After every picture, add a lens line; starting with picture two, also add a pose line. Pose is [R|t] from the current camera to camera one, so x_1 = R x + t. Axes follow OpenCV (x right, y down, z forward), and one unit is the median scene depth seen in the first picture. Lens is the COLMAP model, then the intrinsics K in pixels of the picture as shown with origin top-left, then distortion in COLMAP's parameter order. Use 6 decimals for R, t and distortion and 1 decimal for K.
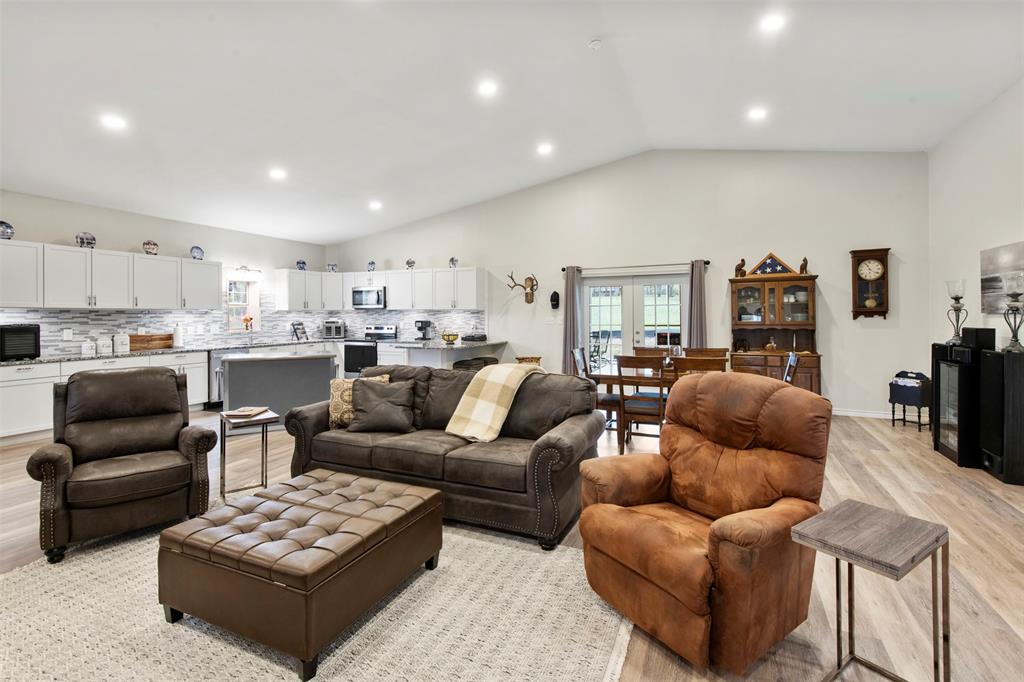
lens RADIAL K [[468.2, 0, 515.0], [0, 468.2, 316.1], [0, 0, 1]] dist [0.026456, -0.008937]
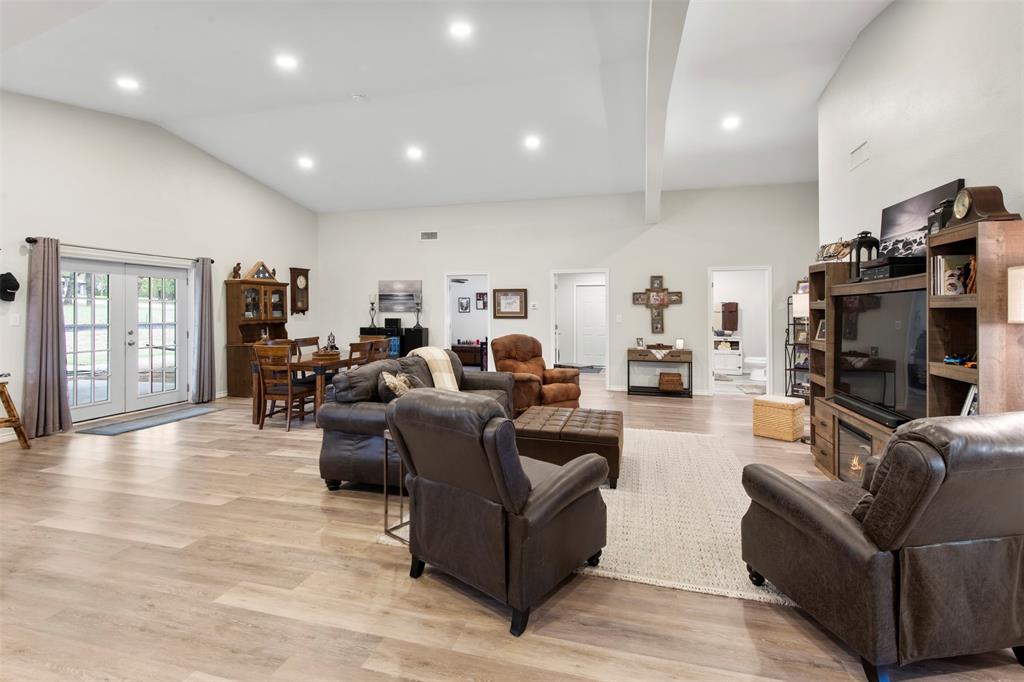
lens RADIAL K [[468.2, 0, 517.9], [0, 468.2, 308.2], [0, 0, 1]] dist [0.026456, -0.008937]
pose [[-0.165833, 0.011520, 0.986087, -0.748577], [0.002063, 0.999934, -0.011335, 0.002933], [-0.986152, 0.000155, -0.165846, 0.519949]]
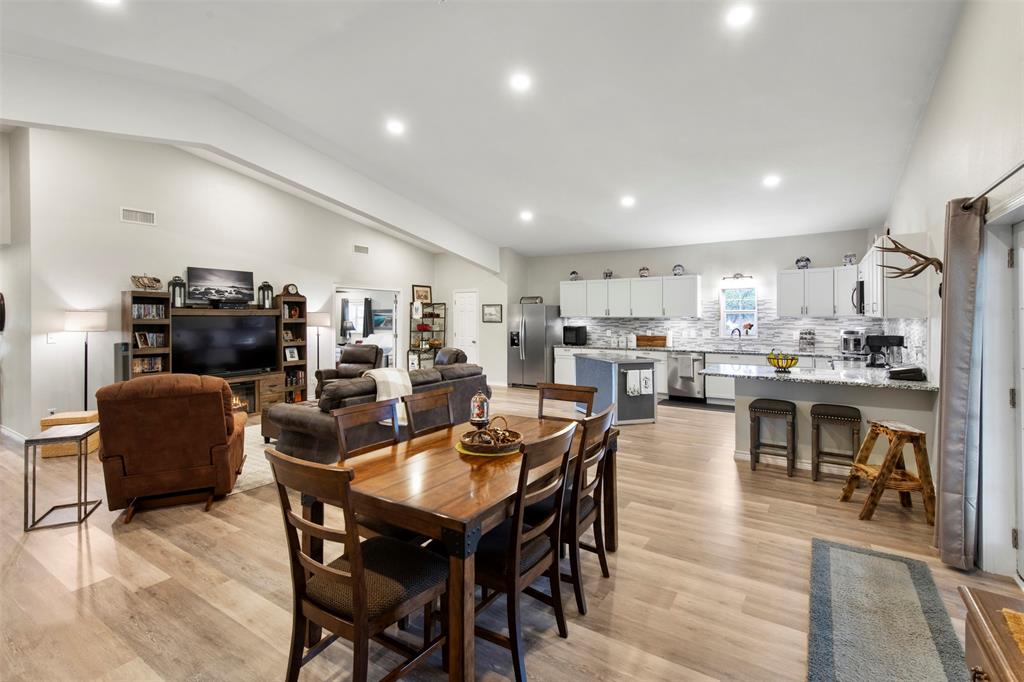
lens RADIAL K [[468.2, 0, 510.4], [0, 468.2, 318.5], [0, 0, 1]] dist [0.026456, -0.008937]
pose [[-0.169773, 0.007343, -0.985456, 0.619753], [0.000174, 0.999972, 0.007421, -0.020295], [0.985483, 0.001089, -0.169769, 0.830260]]
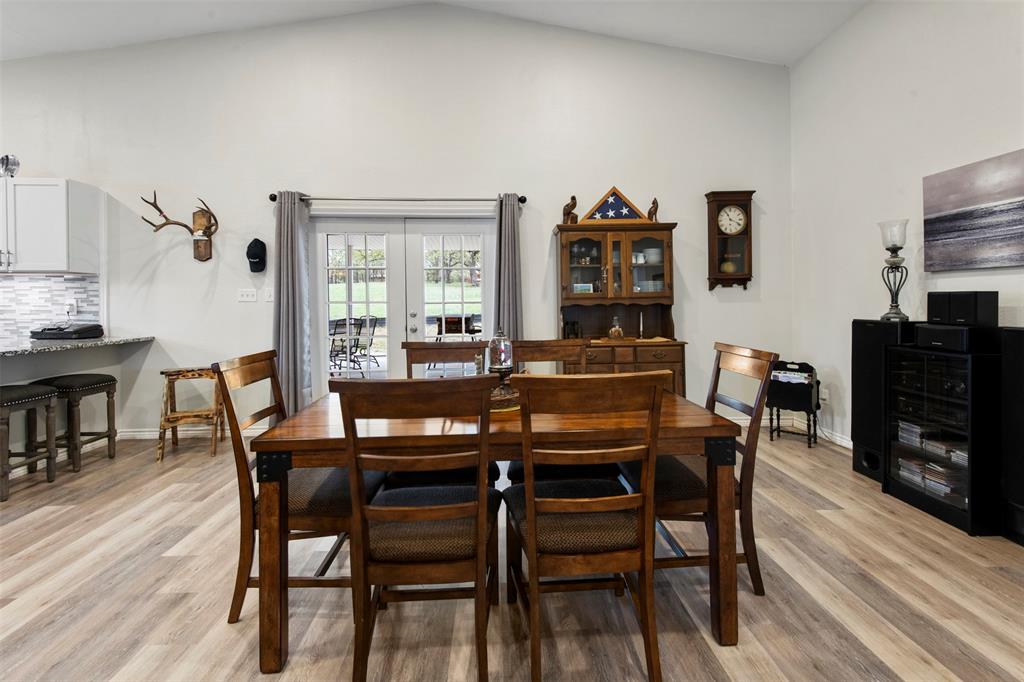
lens RADIAL K [[468.2, 0, 515.2], [0, 468.2, 302.9], [0, 0, 1]] dist [0.026456, -0.008937]
pose [[0.895167, -0.002678, 0.445723, 0.127403], [0.003685, 0.999992, -0.001392, 0.024272], [-0.445716, 0.002888, 0.895170, 0.462026]]
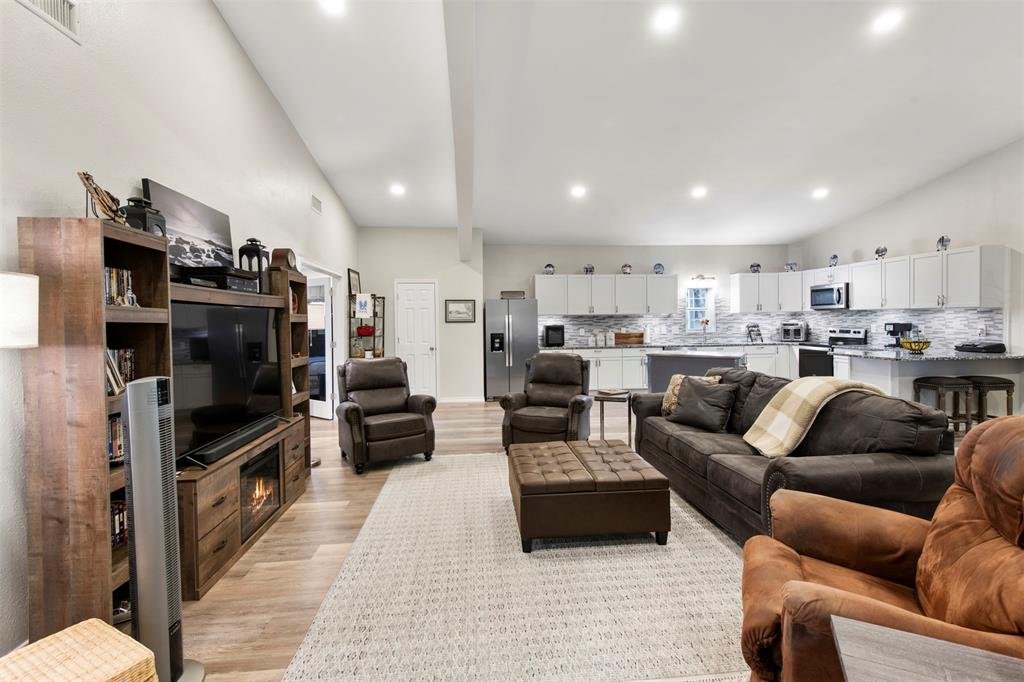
lens RADIAL K [[468.2, 0, 512.0], [0, 468.2, 330.4], [0, 0, 1]] dist [0.026456, -0.008937]
pose [[0.484902, 0.015612, -0.874429, 0.243428], [0.008984, 0.999699, 0.022831, -0.002231], [0.874523, -0.018927, 0.484615, 0.057953]]
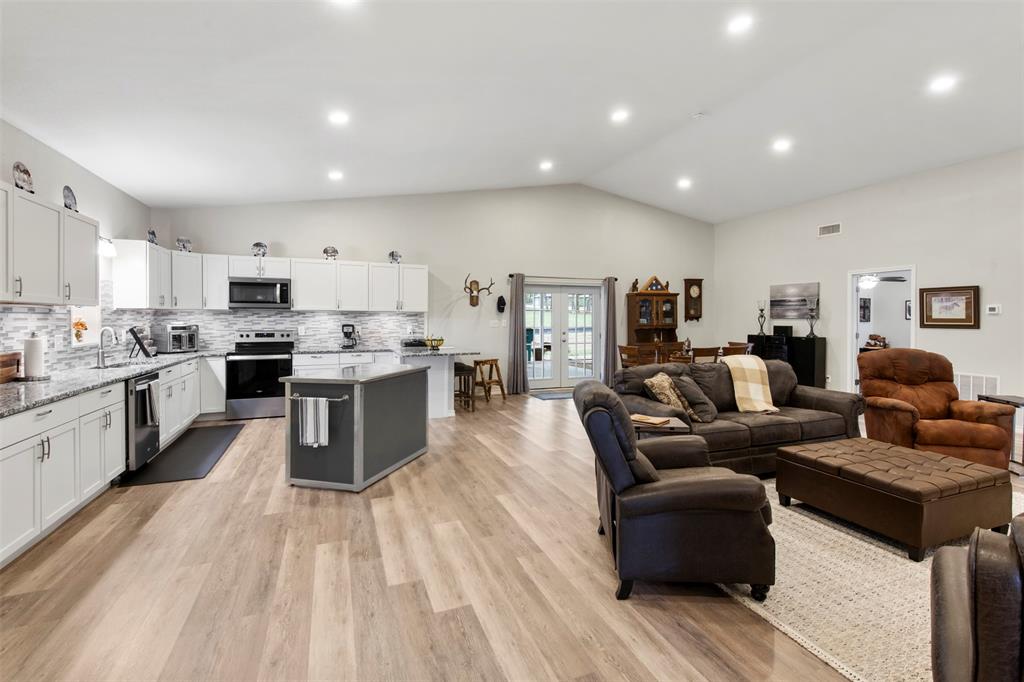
lens RADIAL K [[468.2, 0, 518.0], [0, 468.2, 325.7], [0, 0, 1]] dist [0.026456, -0.008937]
pose [[0.696541, -0.006992, 0.717483, -0.749470], [-0.001478, 0.999936, 0.011179, 0.002671], [-0.717515, -0.008847, 0.696486, 0.283661]]
